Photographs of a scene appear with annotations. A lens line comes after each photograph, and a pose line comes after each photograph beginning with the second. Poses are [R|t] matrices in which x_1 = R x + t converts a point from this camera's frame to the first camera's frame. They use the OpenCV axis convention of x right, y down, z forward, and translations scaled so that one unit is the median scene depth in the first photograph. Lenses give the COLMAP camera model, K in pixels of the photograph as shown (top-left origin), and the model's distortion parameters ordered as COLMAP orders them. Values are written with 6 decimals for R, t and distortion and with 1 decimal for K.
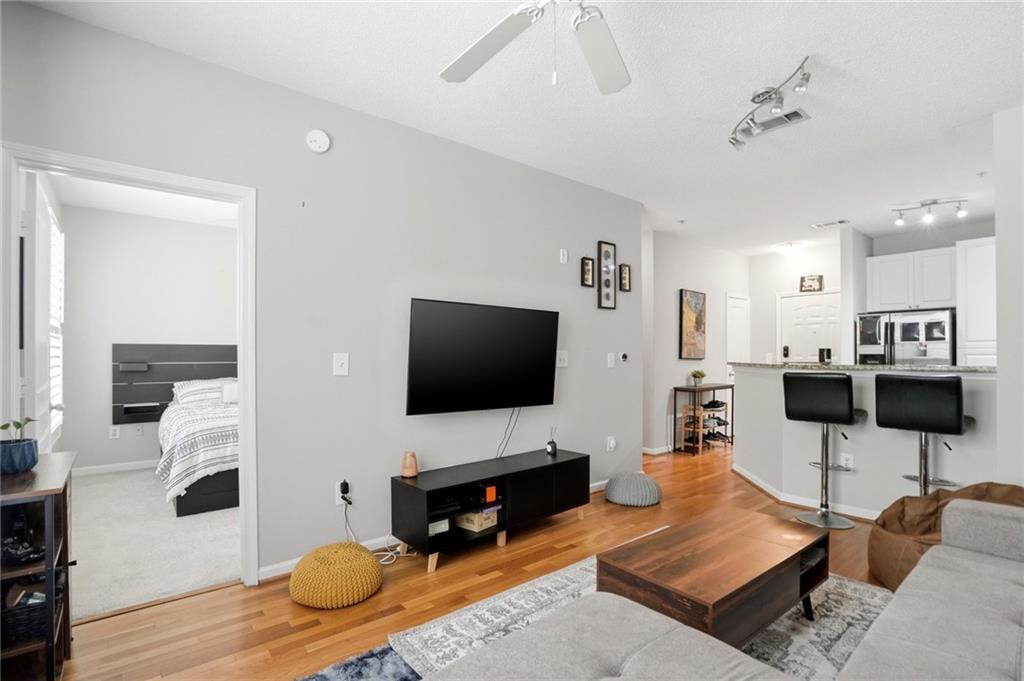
lens RADIAL K [[502.8, 0, 534.0], [0, 502.8, 355.0], [0, 0, 1]] dist [-0.045069, 0.025186]
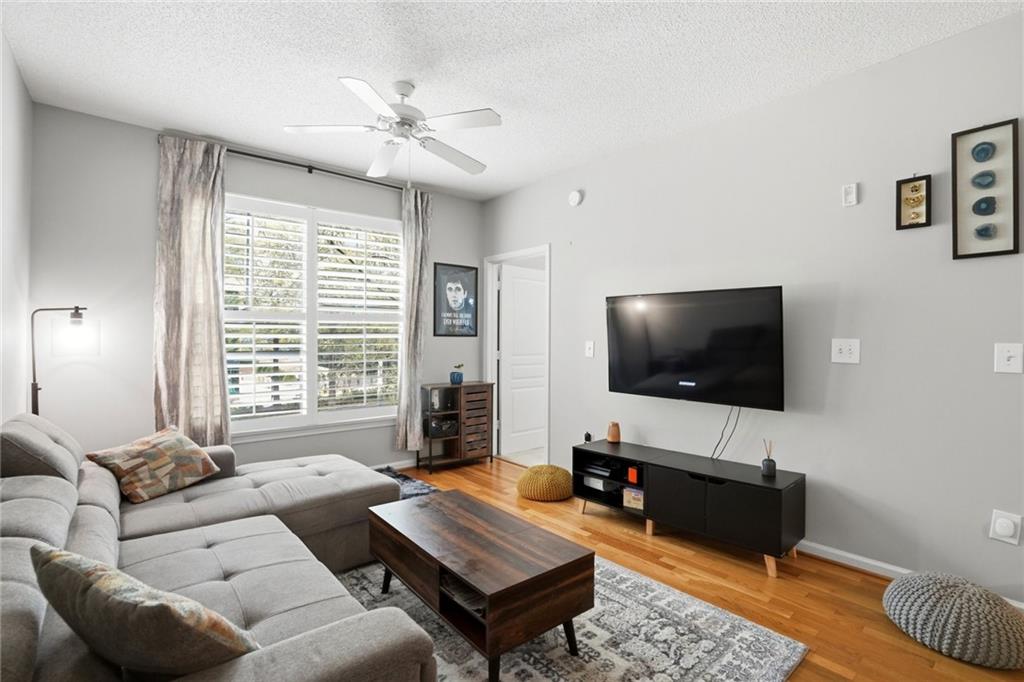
lens RADIAL K [[499.3, 0, 502.9], [0, 499.3, 338.6], [0, 0, 1]] dist [-0.001451, 0.000006]
pose [[-0.035742, -0.000065, -0.999361, 0.680887], [-0.004972, 0.999988, 0.000112, -0.005793], [0.999349, 0.004973, -0.035742, 0.535757]]
